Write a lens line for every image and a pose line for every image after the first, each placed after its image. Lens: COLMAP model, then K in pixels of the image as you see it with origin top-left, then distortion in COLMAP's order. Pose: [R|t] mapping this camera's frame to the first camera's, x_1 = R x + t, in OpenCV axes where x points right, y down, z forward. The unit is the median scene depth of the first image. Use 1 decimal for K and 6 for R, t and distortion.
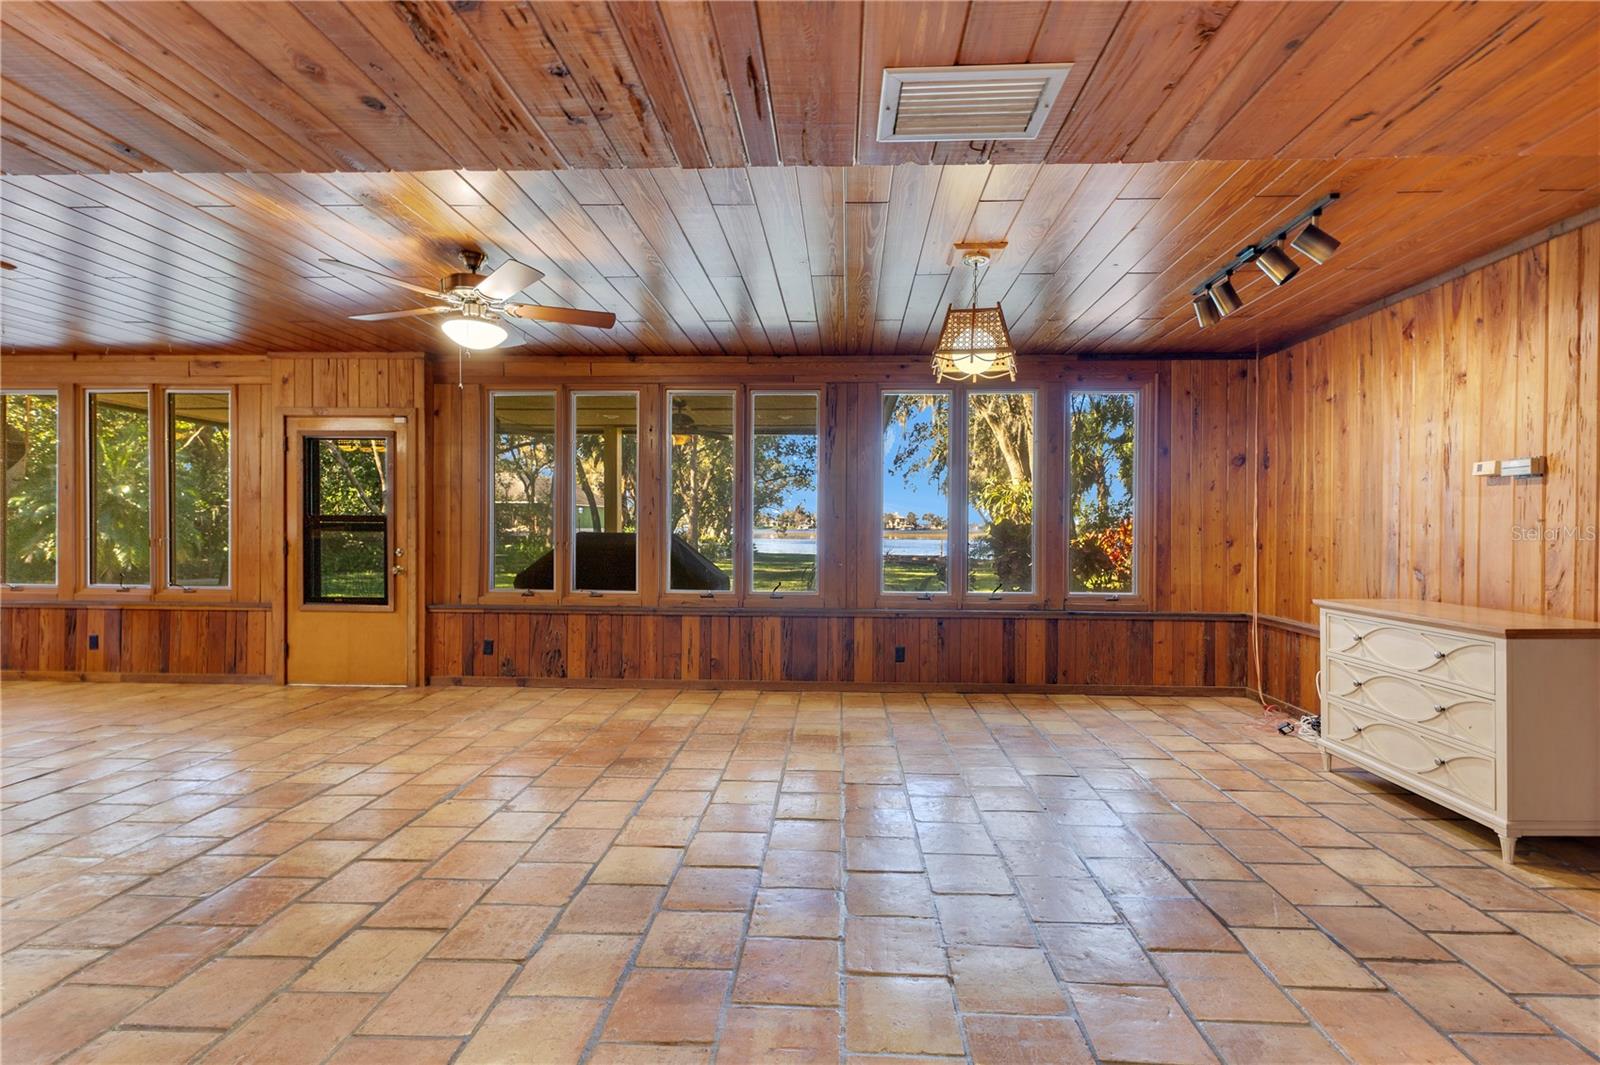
lens RADIAL K [[721.9, 0, 809.8], [0, 721.9, 531.7], [0, 0, 1]] dist [0.010887, -0.001962]
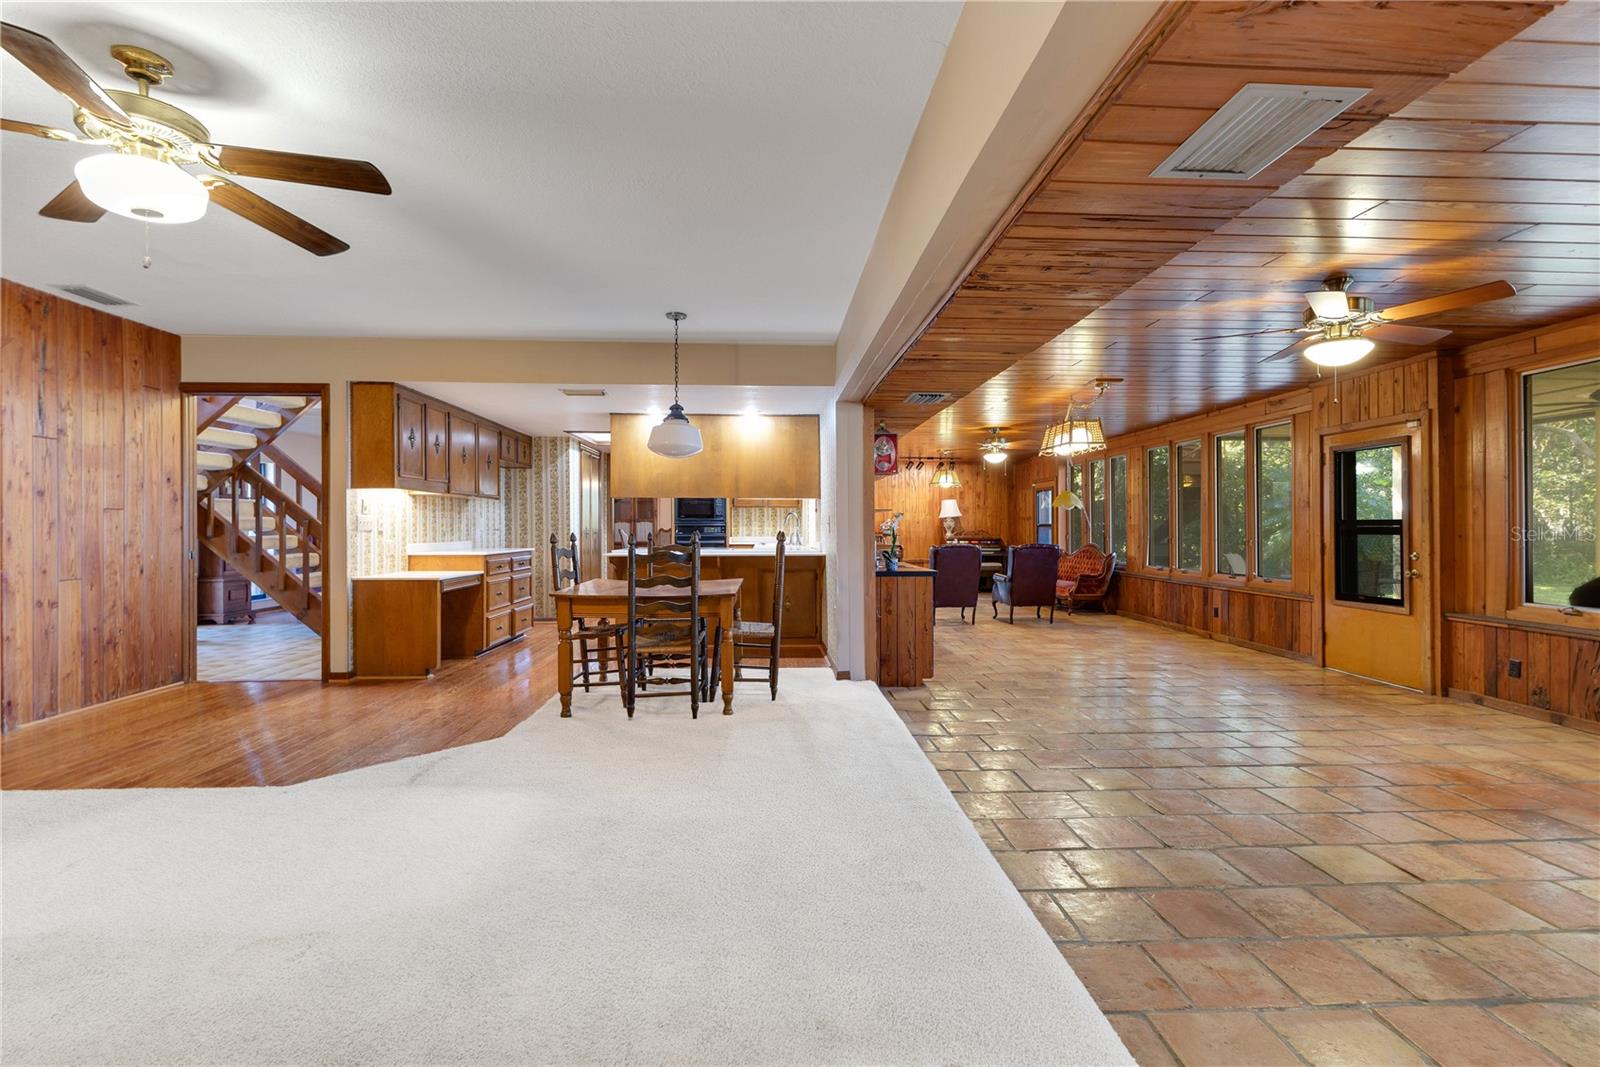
lens RADIAL K [[721.9, 0, 807.7], [0, 721.9, 526.4], [0, 0, 1]] dist [0.010887, -0.001962]
pose [[0.092811, -0.009327, -0.995640, 0.354887], [-0.003662, 0.999946, -0.009708, 0.000189], [0.995677, 0.004547, 0.092772, 0.073192]]
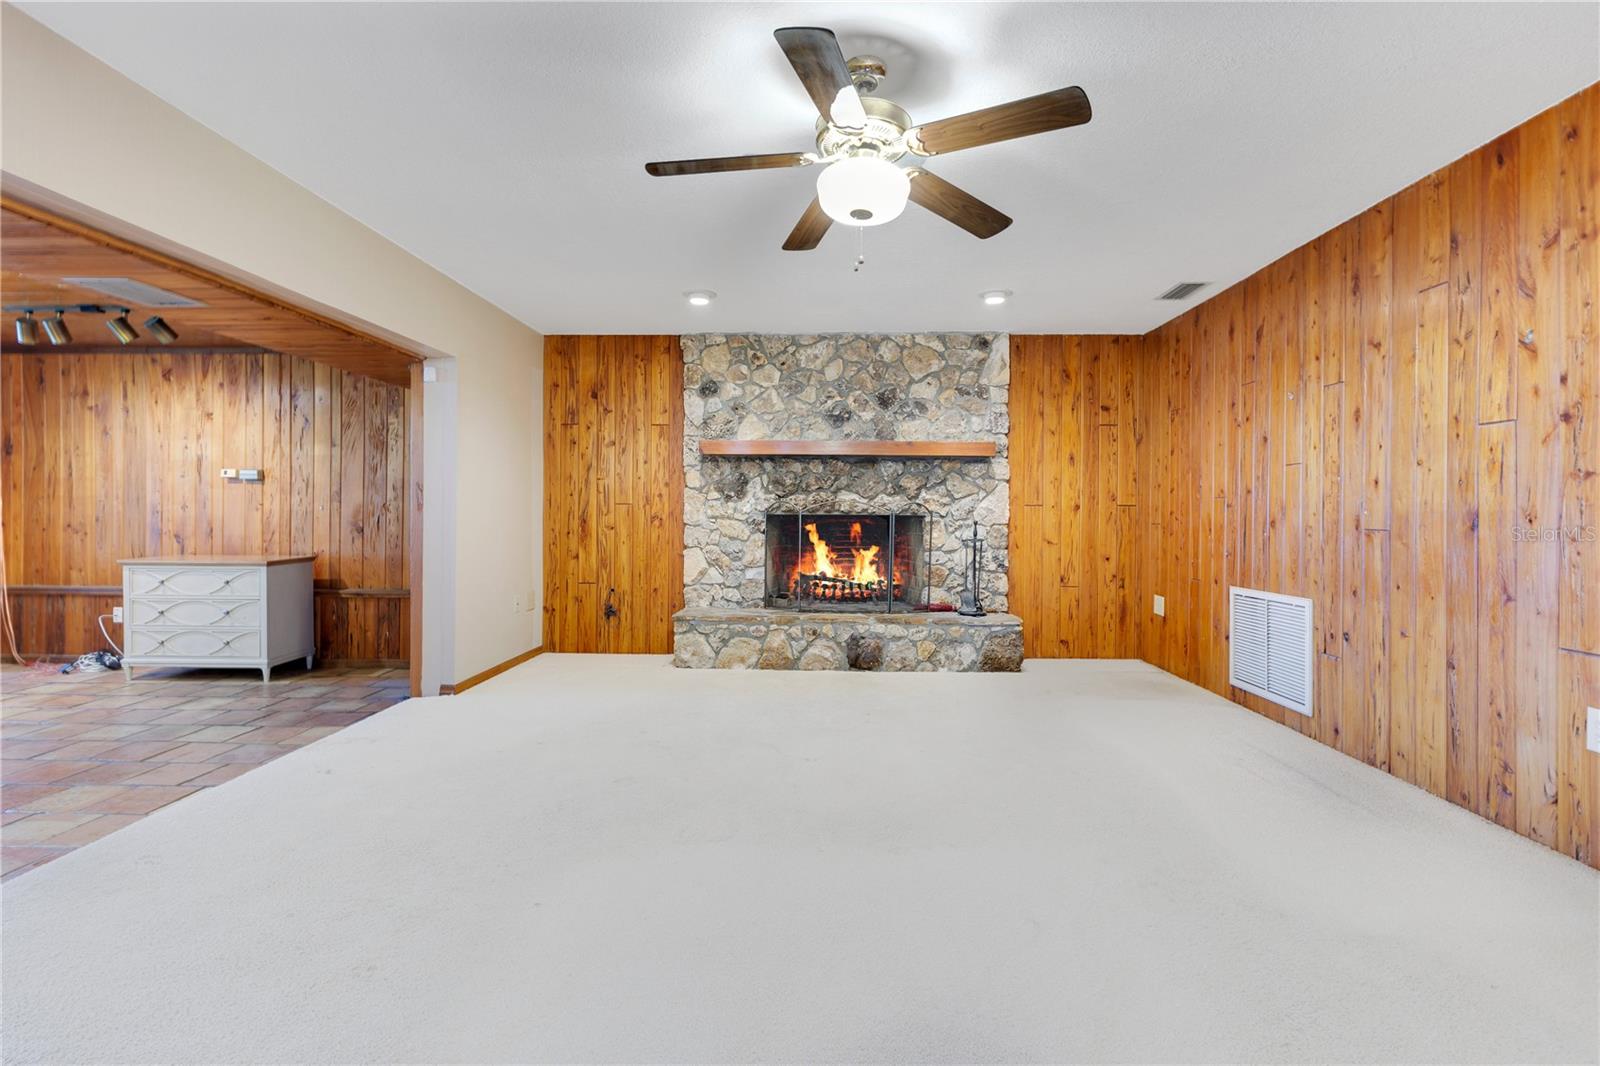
lens RADIAL K [[721.9, 0, 823.5], [0, 721.9, 516.9], [0, 0, 1]] dist [0.010887, -0.001962]
pose [[-0.034275, -0.012884, 0.999329, -0.513683], [0.000585, 0.999916, 0.012912, -0.004207], [-0.999412, 0.001027, -0.034265, -0.207359]]
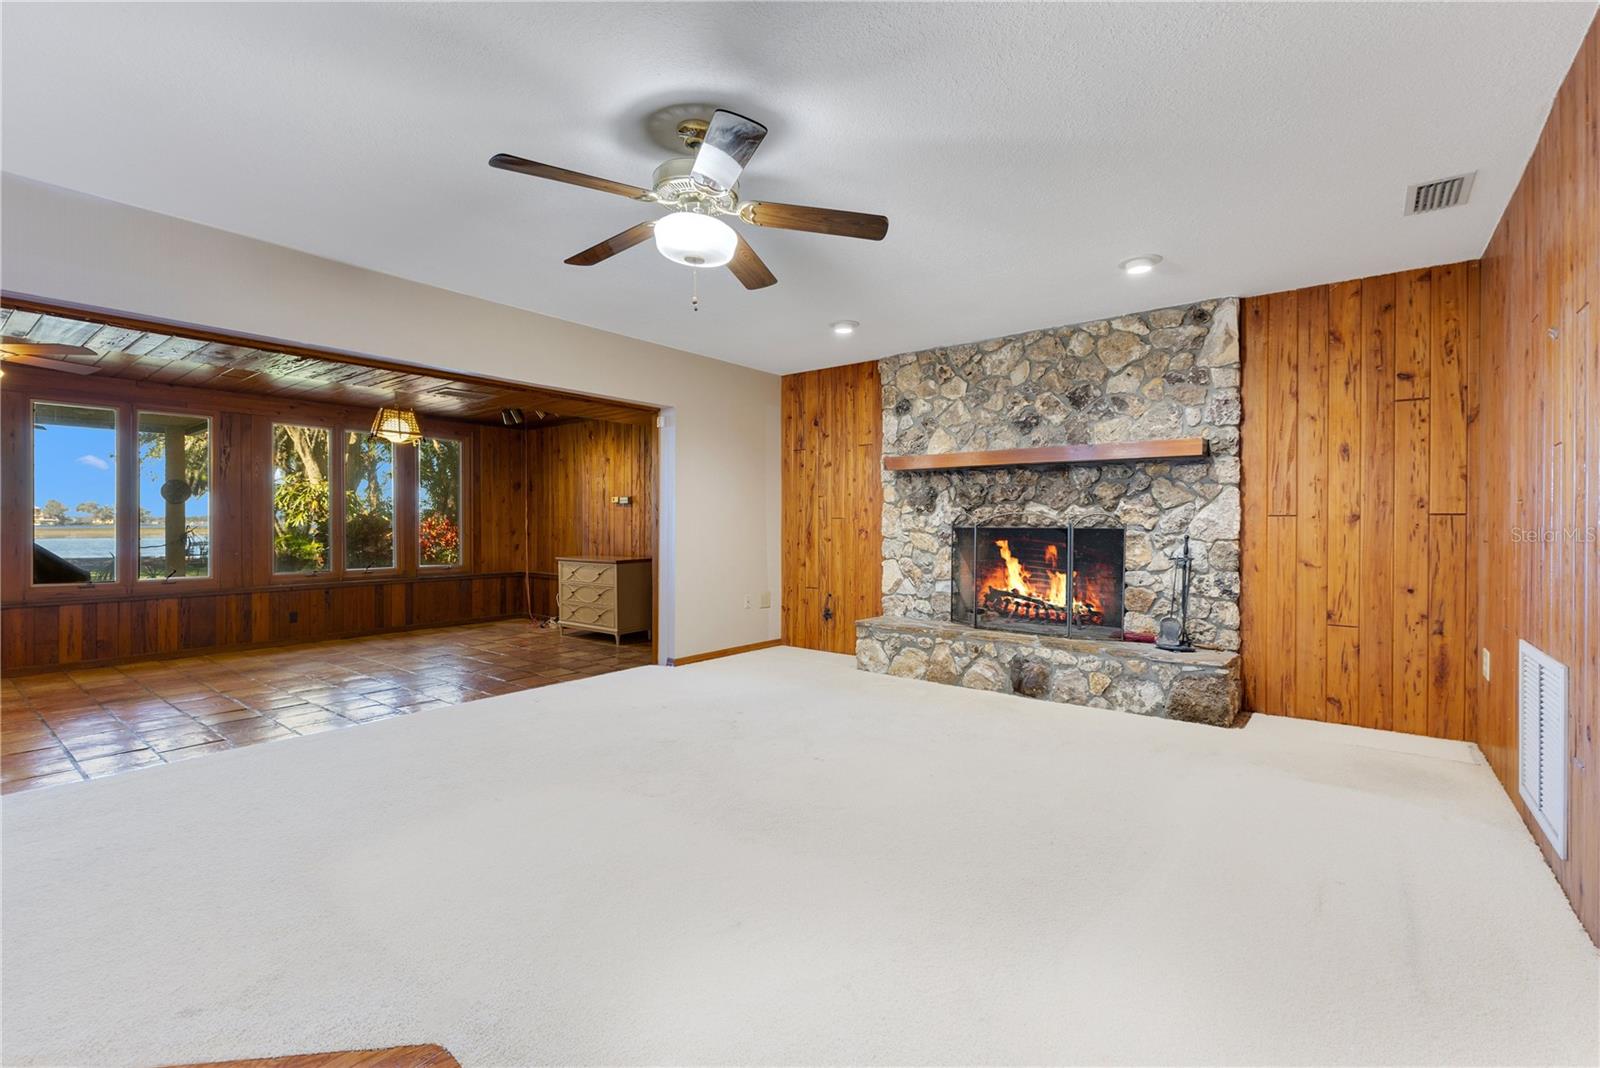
lens RADIAL K [[721.9, 0, 810.3], [0, 721.9, 531.1], [0, 0, 1]] dist [0.010887, -0.001962]
pose [[0.577598, -0.013306, 0.816213, -0.431714], [0.006778, 0.999911, 0.011504, -0.002692], [-0.816293, -0.001112, 0.577637, -0.597484]]
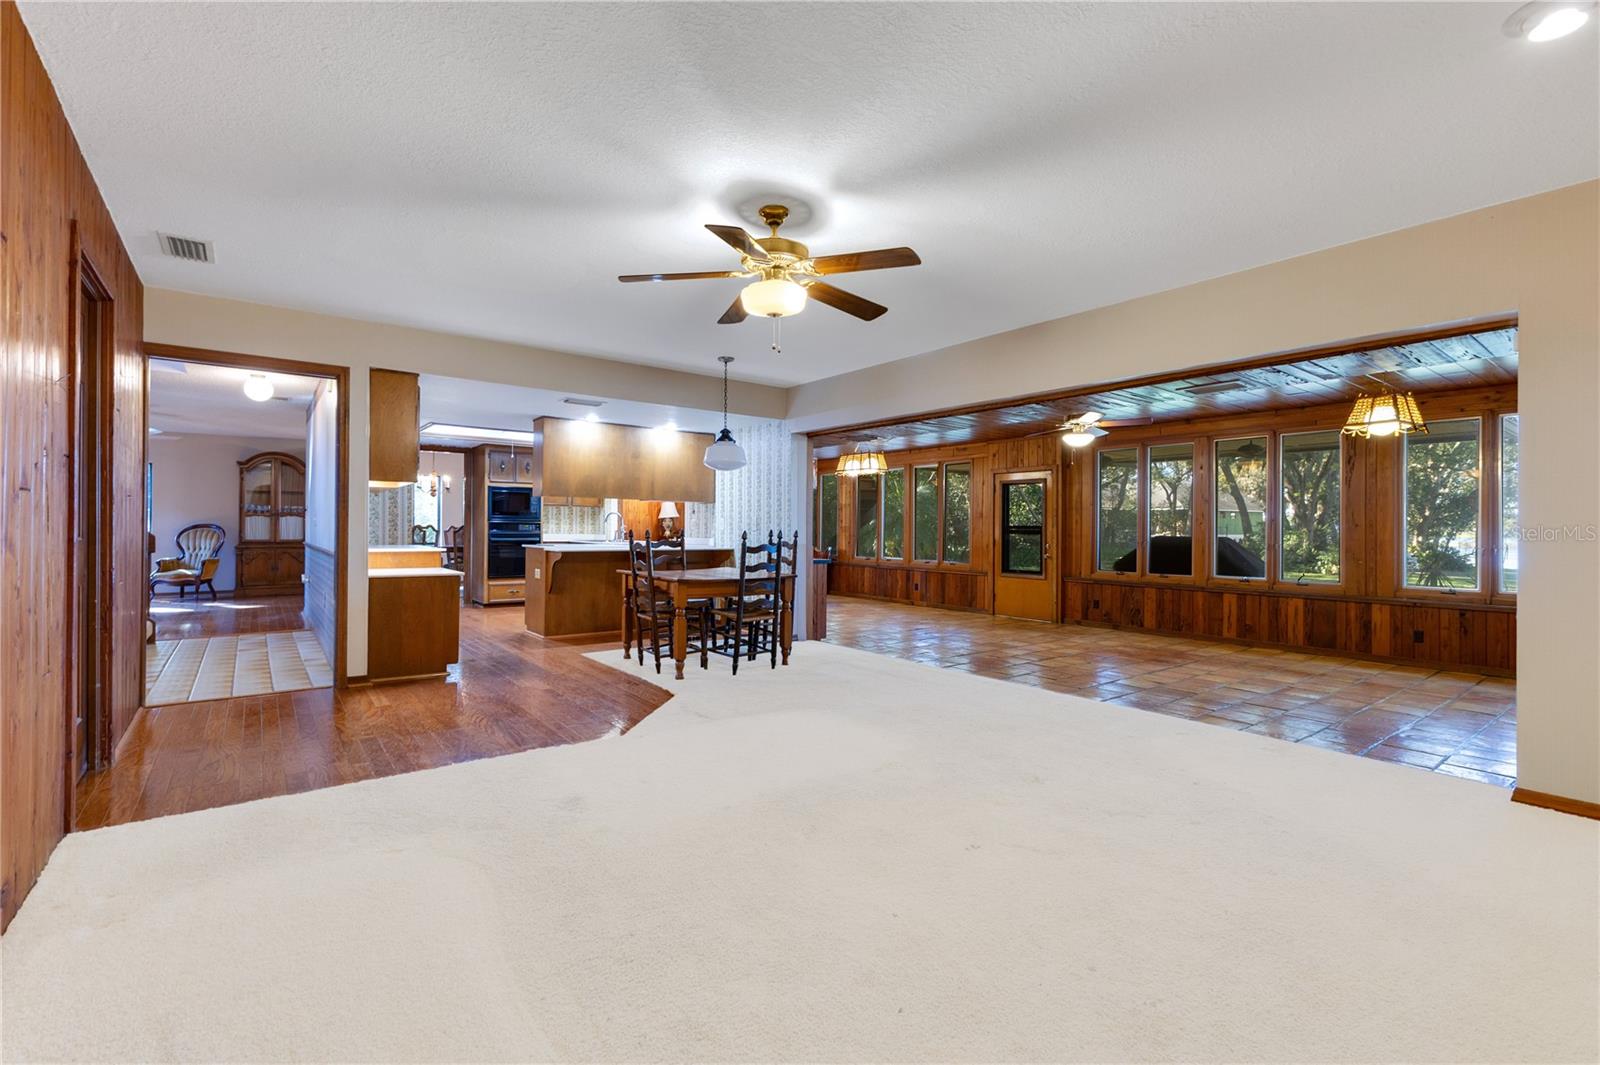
lens RADIAL K [[721.9, 0, 799.2], [0, 721.9, 531.2], [0, 0, 1]] dist [0.010887, -0.001962]
pose [[0.651294, 0.001171, -0.758825, 0.384258], [-0.008360, 0.999949, -0.005632, 0.006192], [0.758780, 0.010012, 0.651270, -0.623135]]
